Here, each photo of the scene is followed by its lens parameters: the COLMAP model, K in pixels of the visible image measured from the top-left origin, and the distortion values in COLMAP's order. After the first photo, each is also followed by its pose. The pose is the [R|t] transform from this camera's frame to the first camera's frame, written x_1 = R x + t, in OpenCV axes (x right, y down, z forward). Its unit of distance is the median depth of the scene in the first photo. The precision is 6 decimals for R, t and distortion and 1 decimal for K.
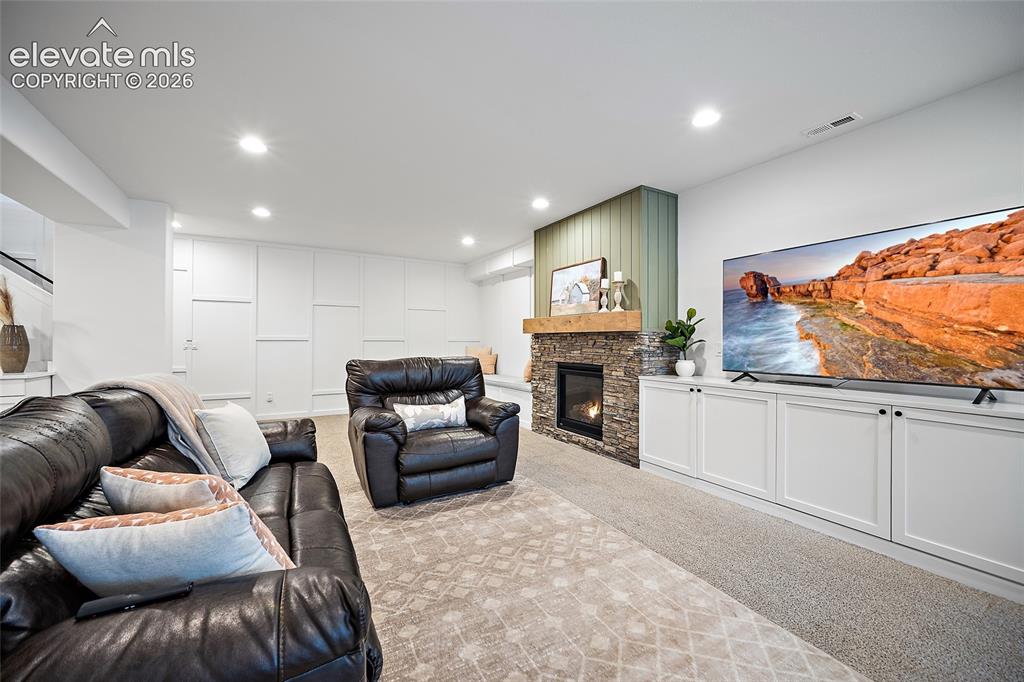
lens RADIAL K [[405.1, 0, 514.3], [0, 405.1, 337.6], [0, 0, 1]] dist [-0.002322, 0.000440]
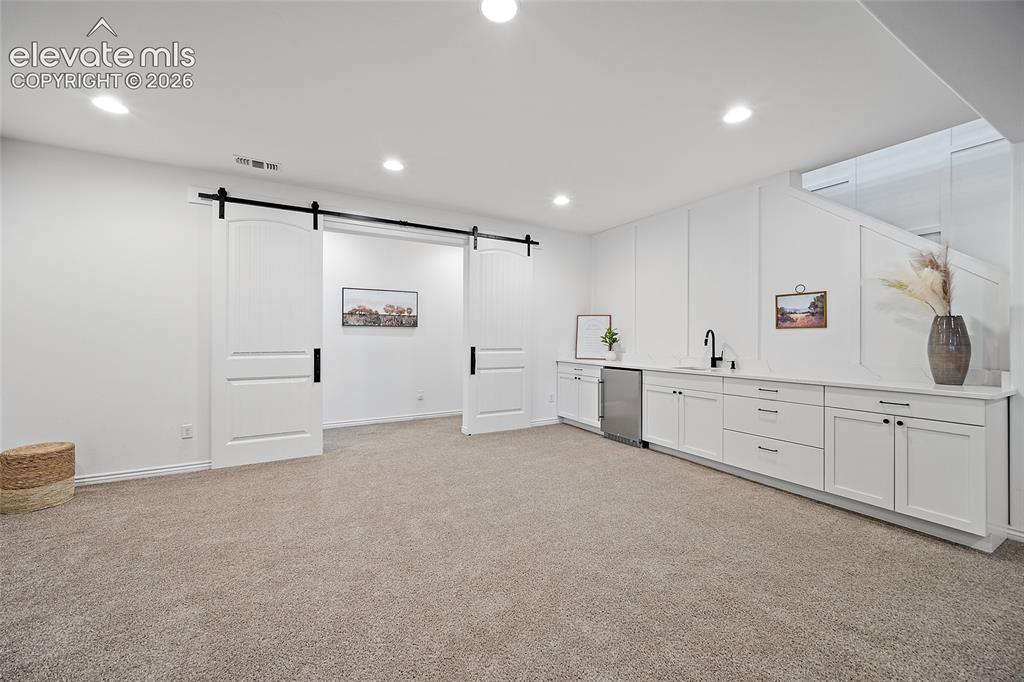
lens RADIAL K [[405.1, 0, 514.3], [0, 405.1, 337.6], [0, 0, 1]] dist [-0.002322, 0.000440]
pose [[0.000613, -0.002512, -0.999997, -0.678578], [0.006764, 0.999974, -0.002508, 0.003532], [0.999977, -0.006763, 0.000630, 0.312417]]
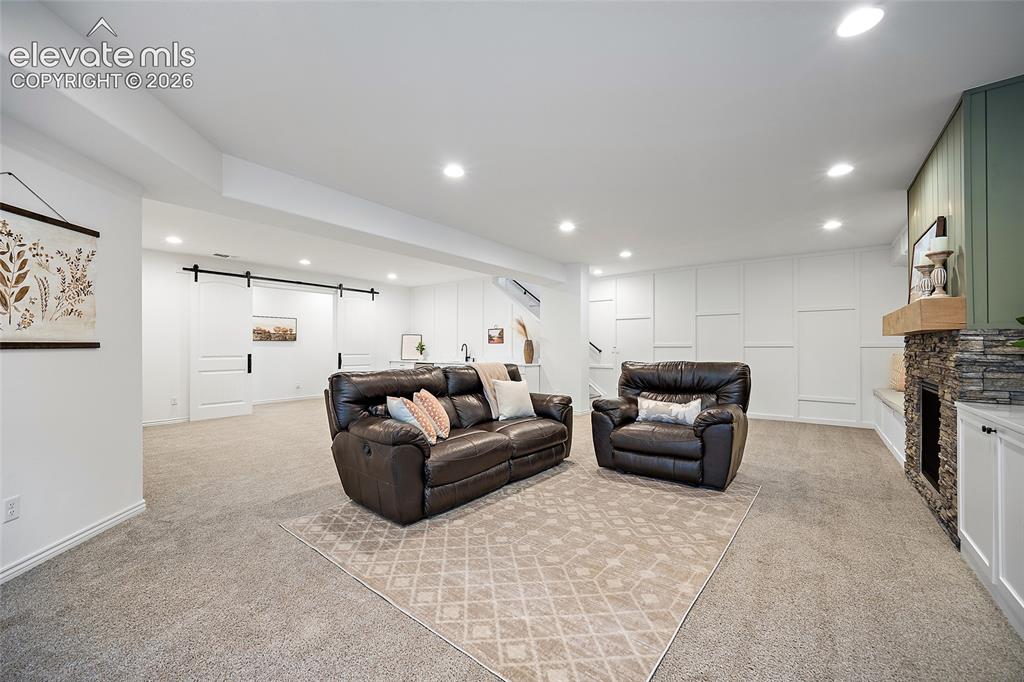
lens RADIAL K [[405.1, 0, 514.3], [0, 405.1, 337.6], [0, 0, 1]] dist [-0.002322, 0.000440]
pose [[0.390204, -0.025576, -0.920373, 0.771026], [0.009522, 0.999673, -0.023742, 0.006688], [0.920679, 0.000500, 0.390320, 0.168898]]
